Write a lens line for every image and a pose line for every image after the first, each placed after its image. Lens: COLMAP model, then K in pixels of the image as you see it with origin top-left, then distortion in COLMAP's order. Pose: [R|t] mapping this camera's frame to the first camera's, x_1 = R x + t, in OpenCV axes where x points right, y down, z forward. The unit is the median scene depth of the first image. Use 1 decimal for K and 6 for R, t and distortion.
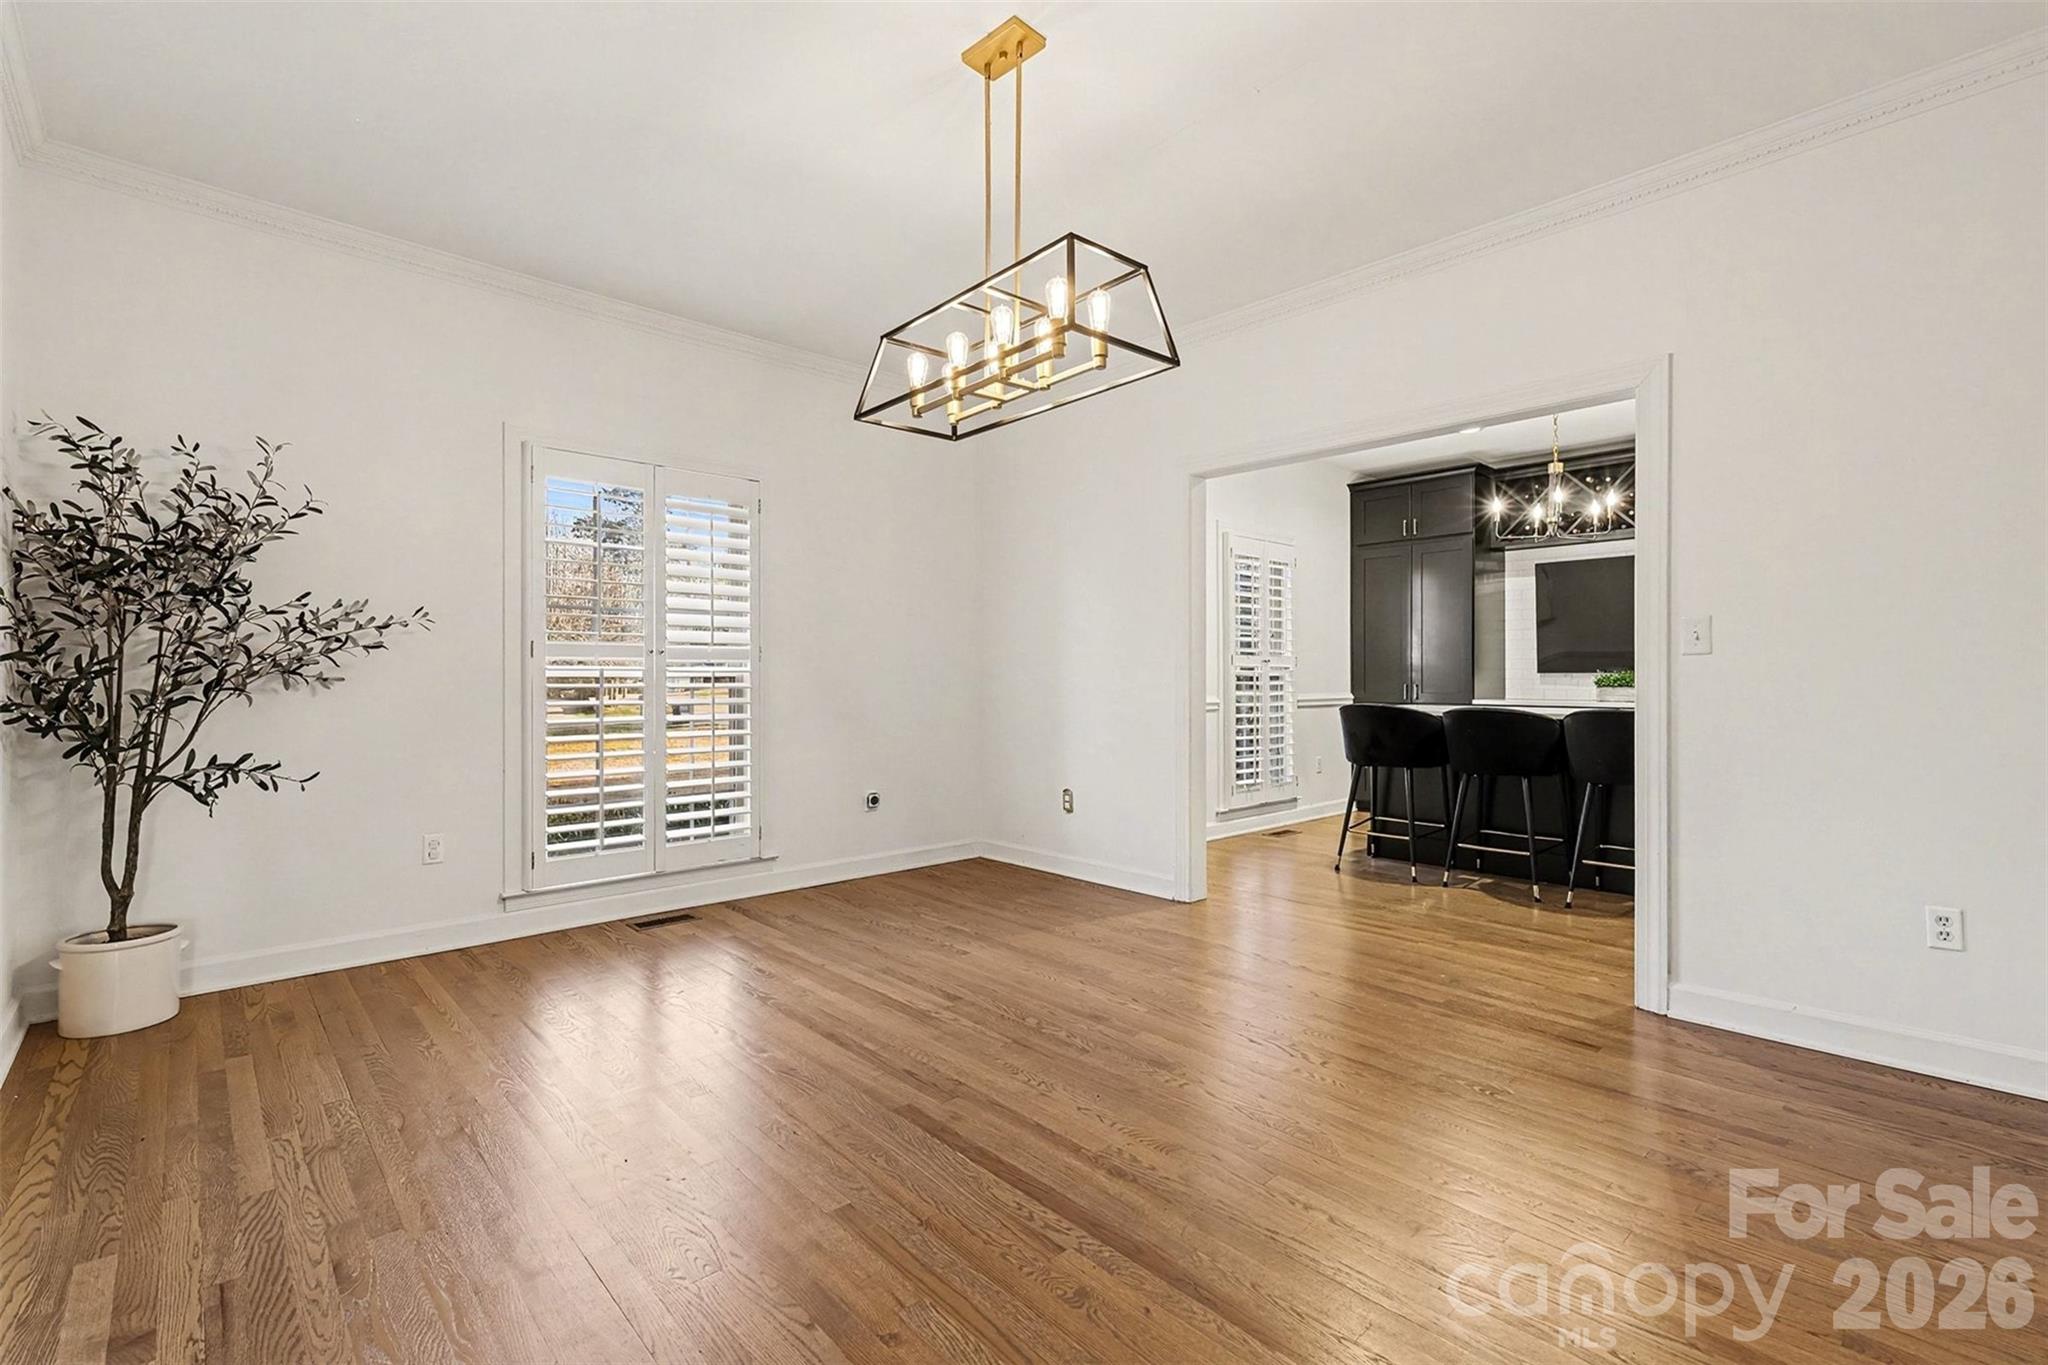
lens RADIAL K [[915.7, 0, 1032.5], [0, 915.7, 677.3], [0, 0, 1]] dist [0.002238, -0.001097]
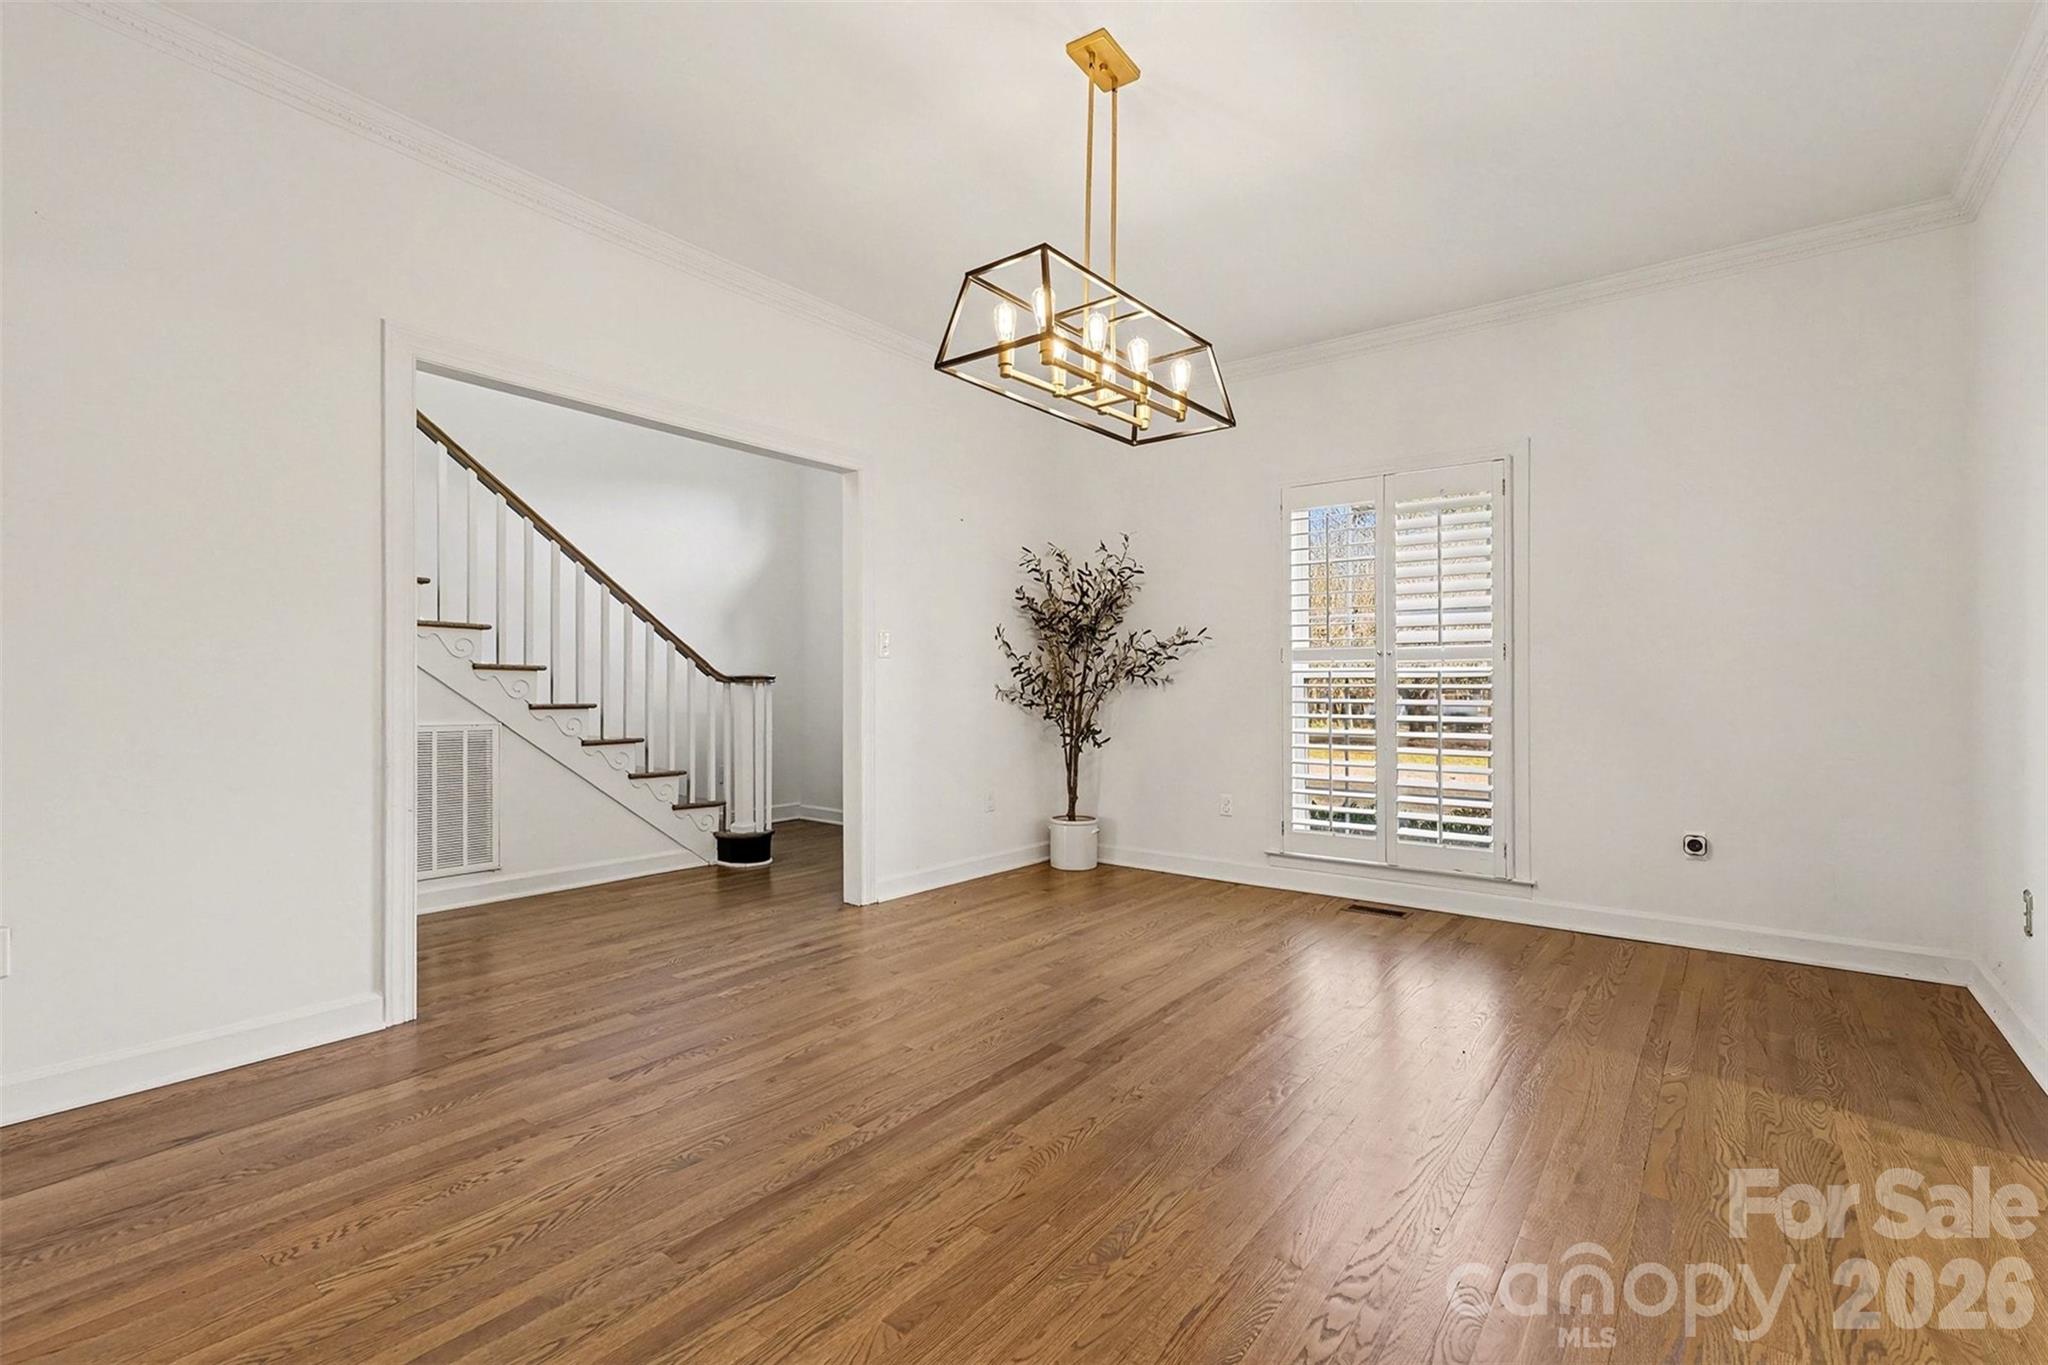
lens RADIAL K [[915.7, 0, 1033.6], [0, 915.7, 682.3], [0, 0, 1]] dist [0.002238, -0.001097]
pose [[0.163967, 0.002316, -0.986463, 0.586906], [0.003743, 0.999989, 0.002970, 0.000513], [0.986459, -0.004179, 0.163957, 0.454013]]
